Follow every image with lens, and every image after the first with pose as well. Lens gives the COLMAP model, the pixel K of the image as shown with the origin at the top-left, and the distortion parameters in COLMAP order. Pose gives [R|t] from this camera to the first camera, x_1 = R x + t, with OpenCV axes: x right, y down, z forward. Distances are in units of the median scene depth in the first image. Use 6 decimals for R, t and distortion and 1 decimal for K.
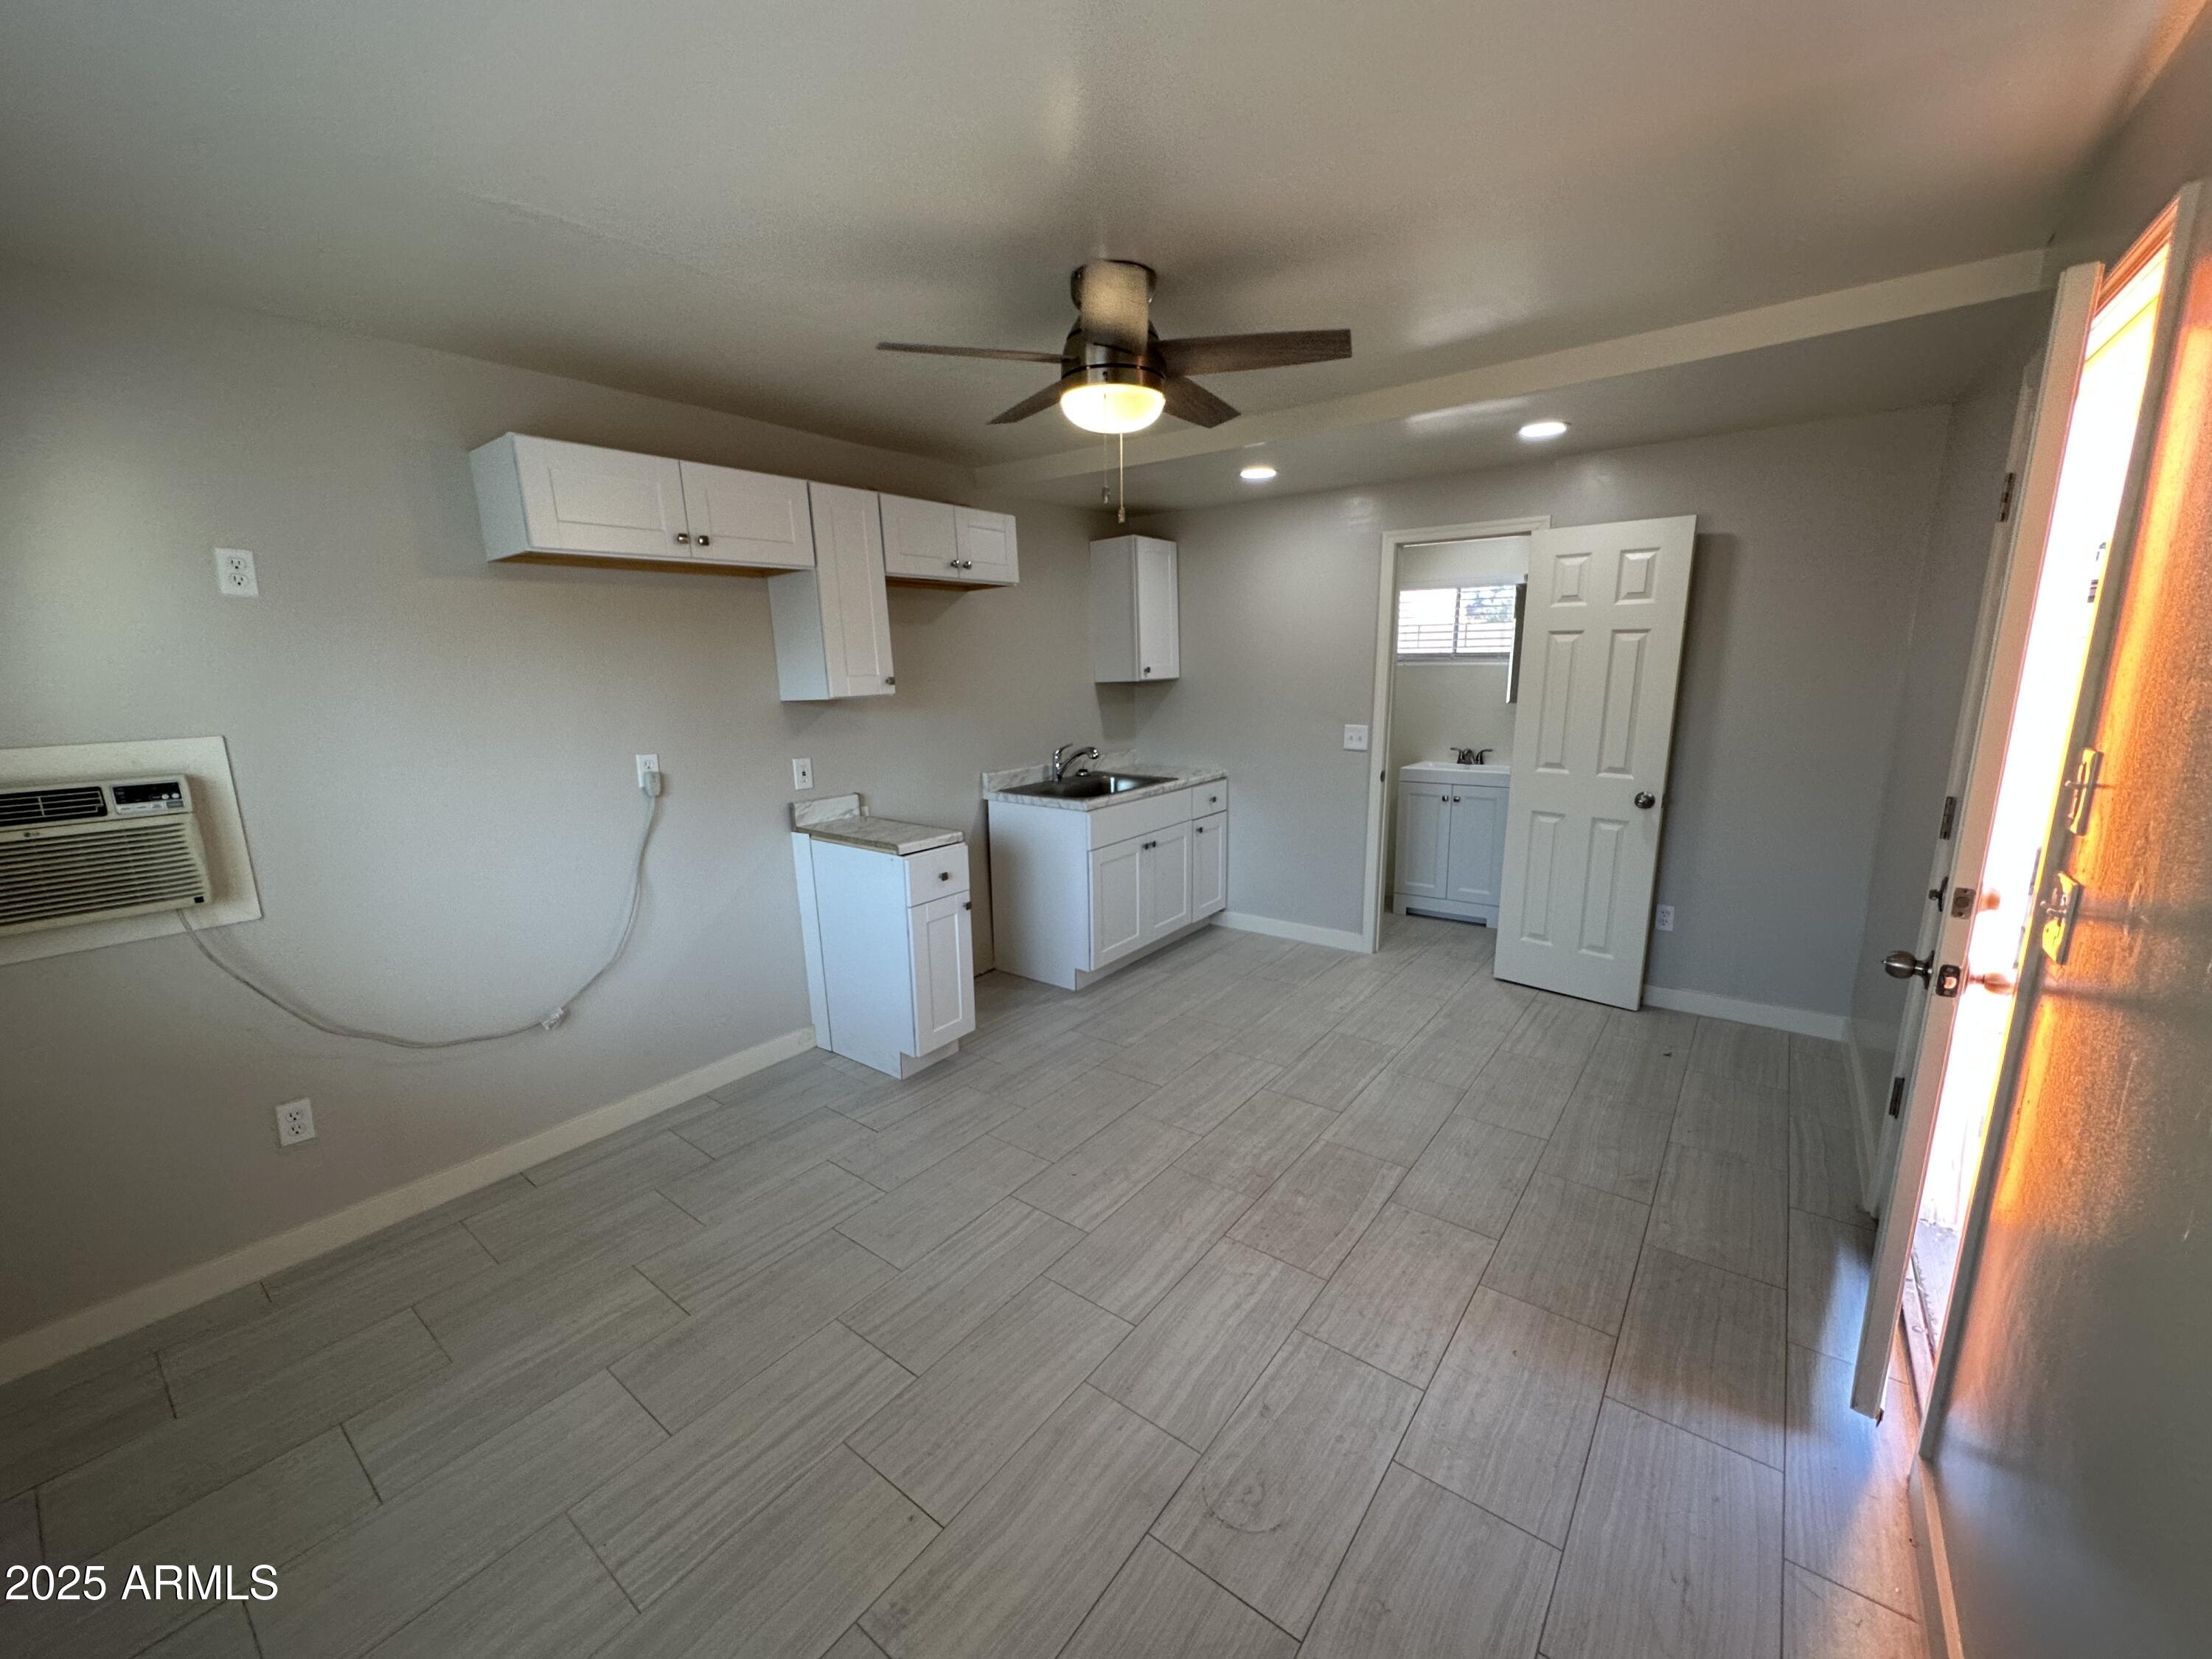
lens RADIAL K [[884.6, 0, 1104.2], [0, 884.6, 831.8], [0, 0, 1]] dist [0.001099, 0.000630]
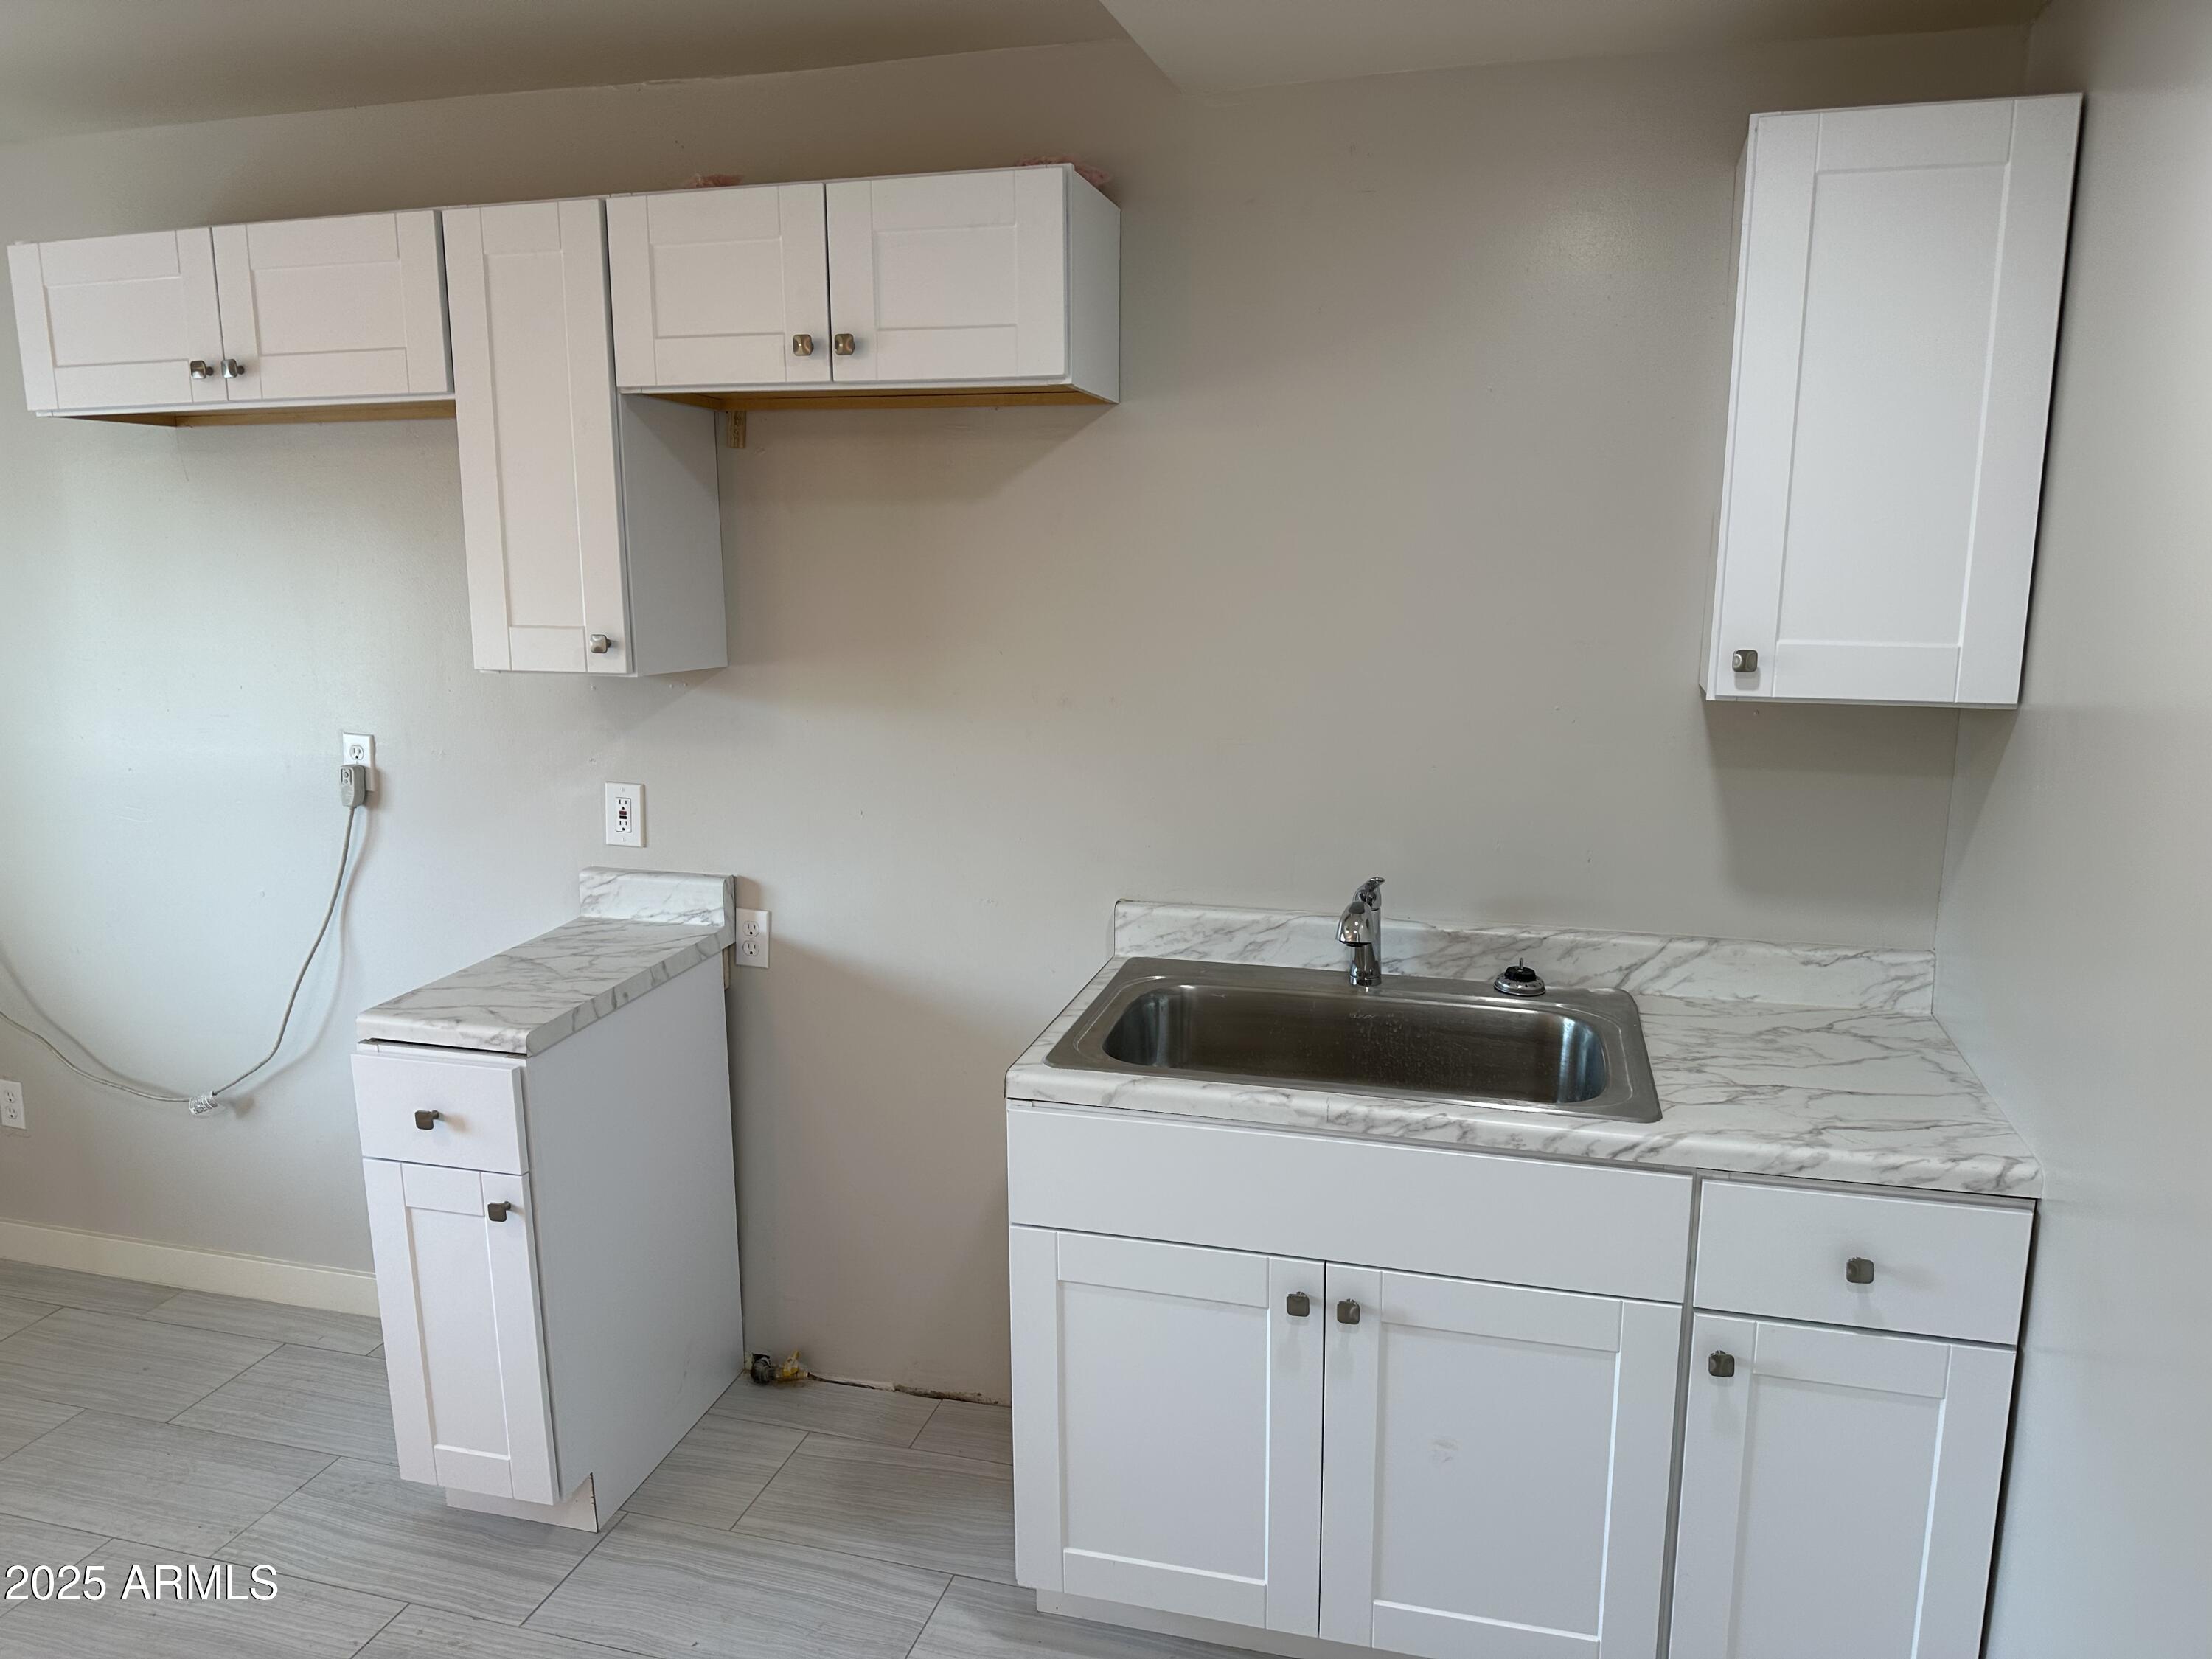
lens RADIAL K [[1541.8, 0, 1105.4], [0, 1541.8, 835.6], [0, 0, 1]] dist [0.117857, -0.182322]
pose [[0.359356, 0.205137, -0.910375, 0.586762], [-0.179230, 0.972550, 0.148399, -0.250014], [0.915827, 0.109839, 0.386258, 0.996049]]
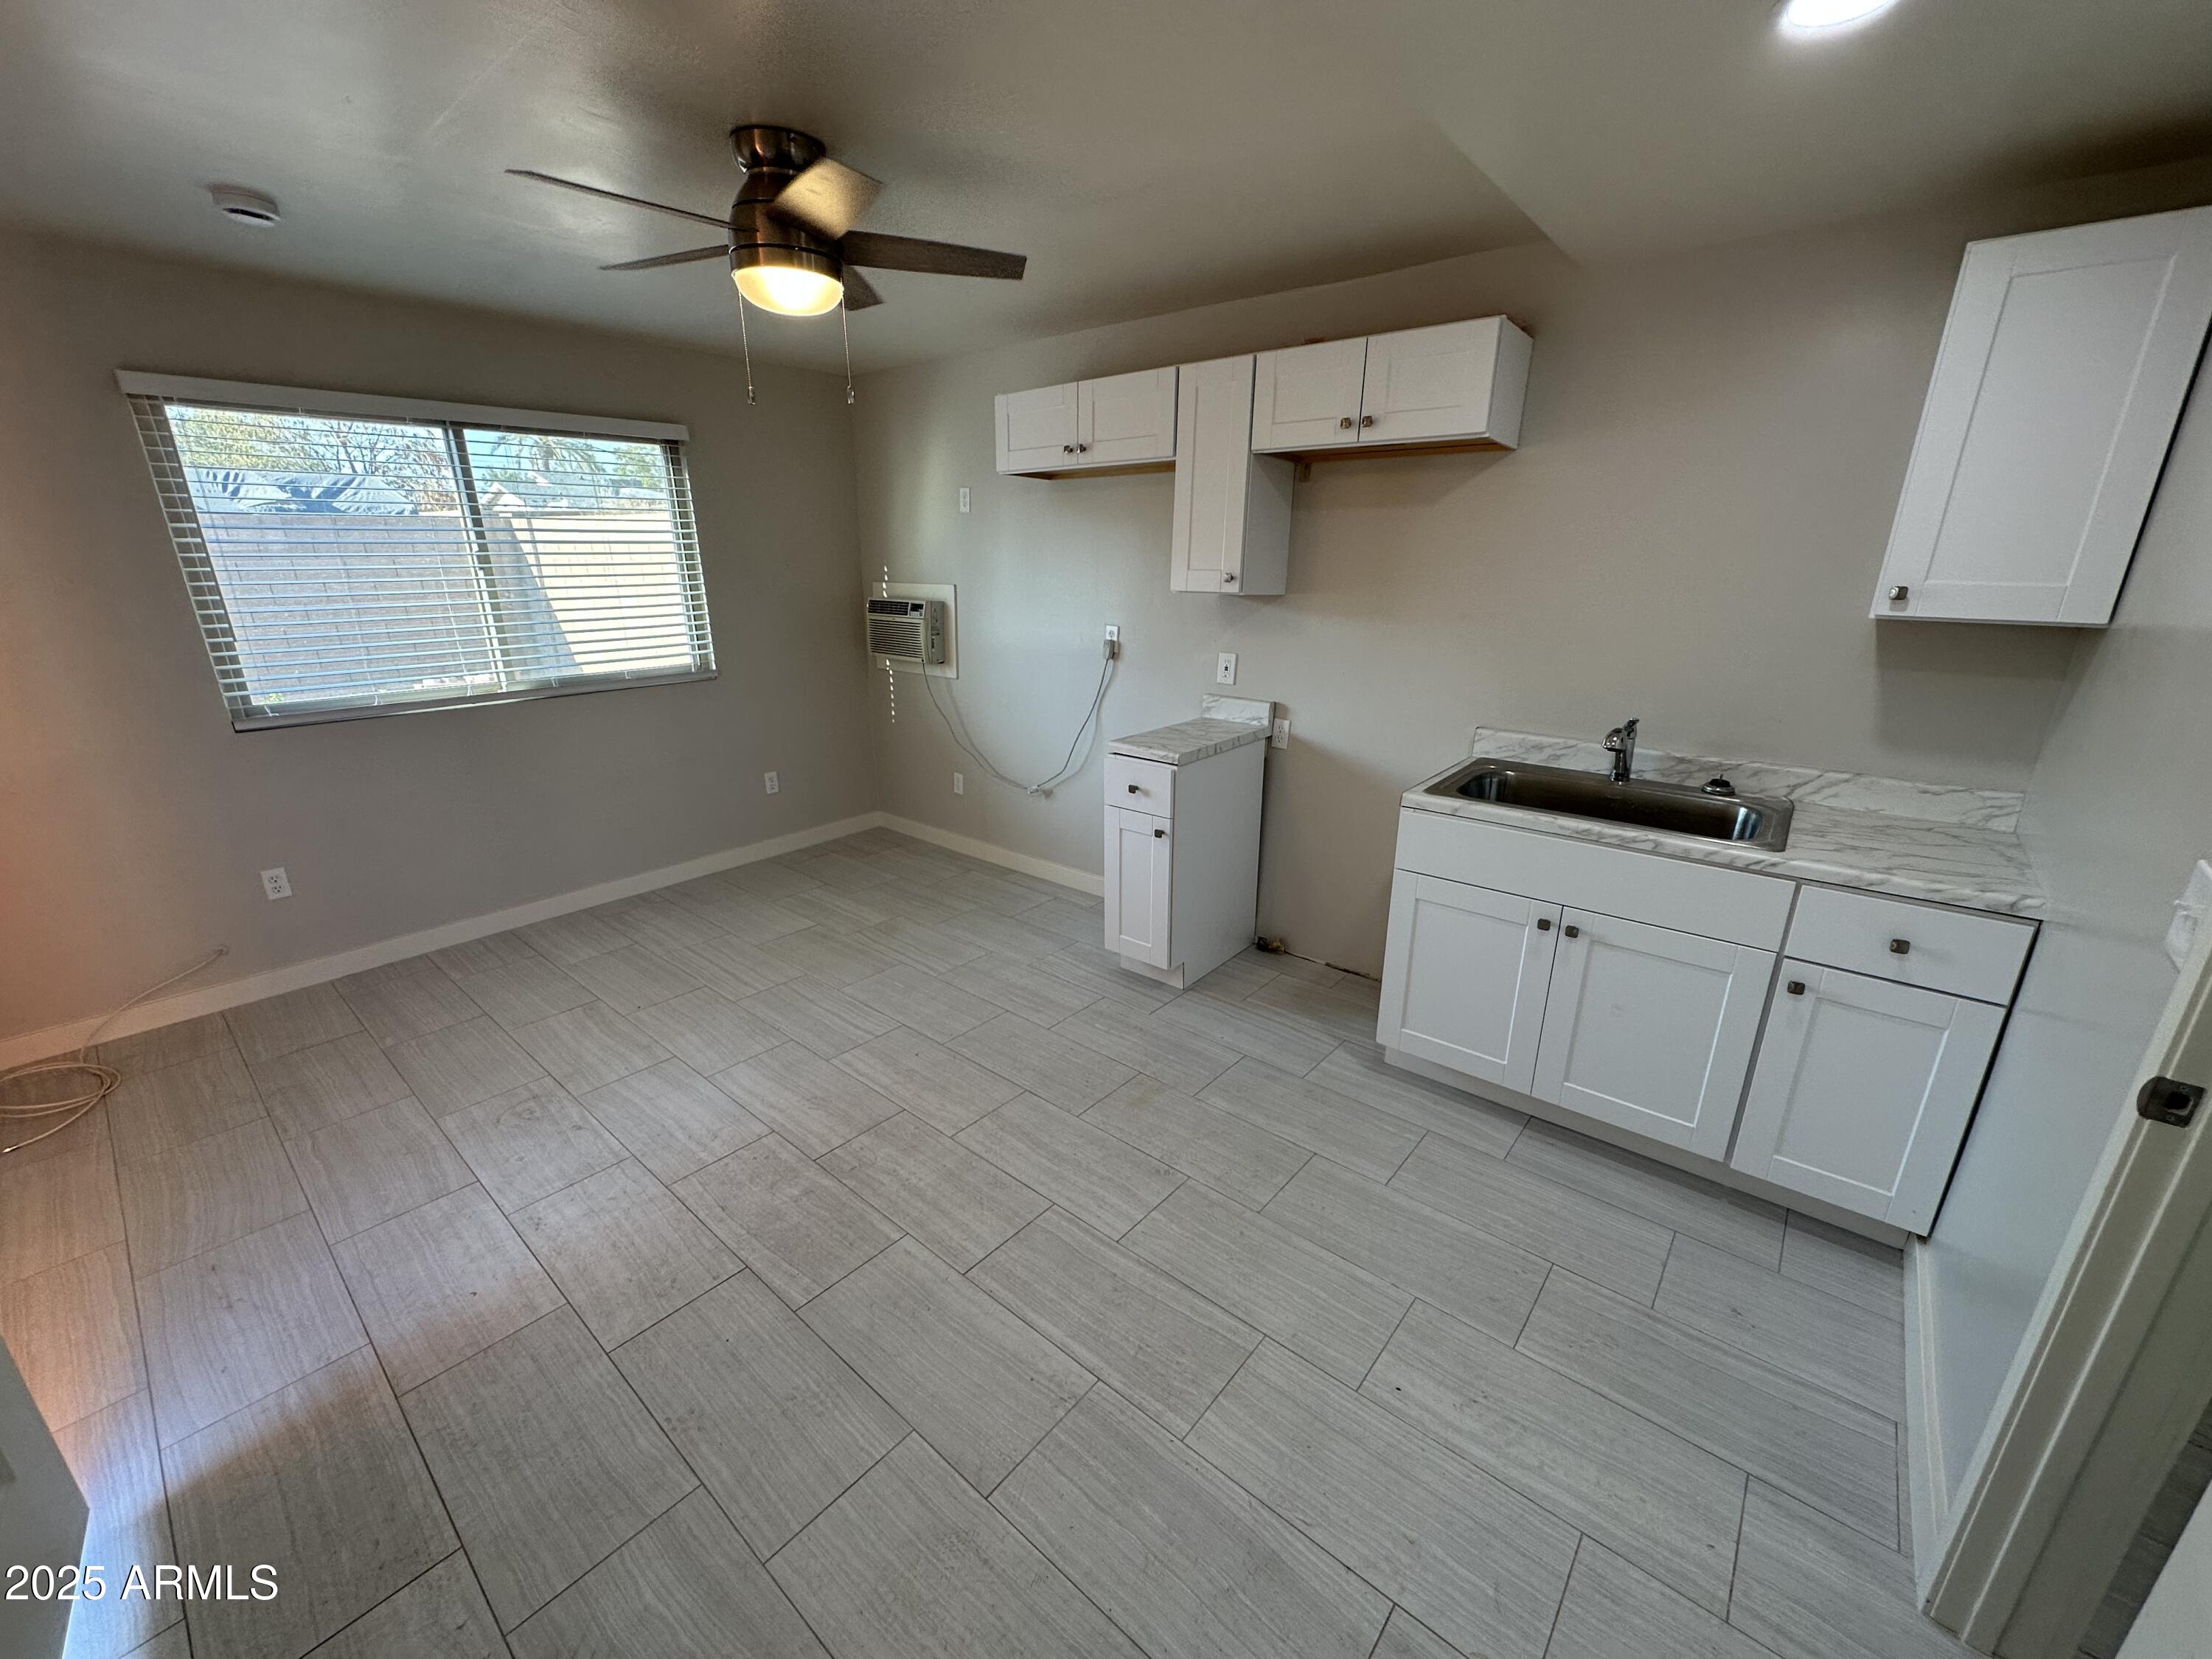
lens RADIAL K [[884.6, 0, 1104.2], [0, 884.6, 831.8], [0, 0, 1]] dist [0.001099, 0.000630]
pose [[-0.052565, 0.320465, -0.945801, 0.736359], [-0.195451, 0.925491, 0.324447, -0.210193], [0.979304, 0.201912, 0.013986, 0.968291]]
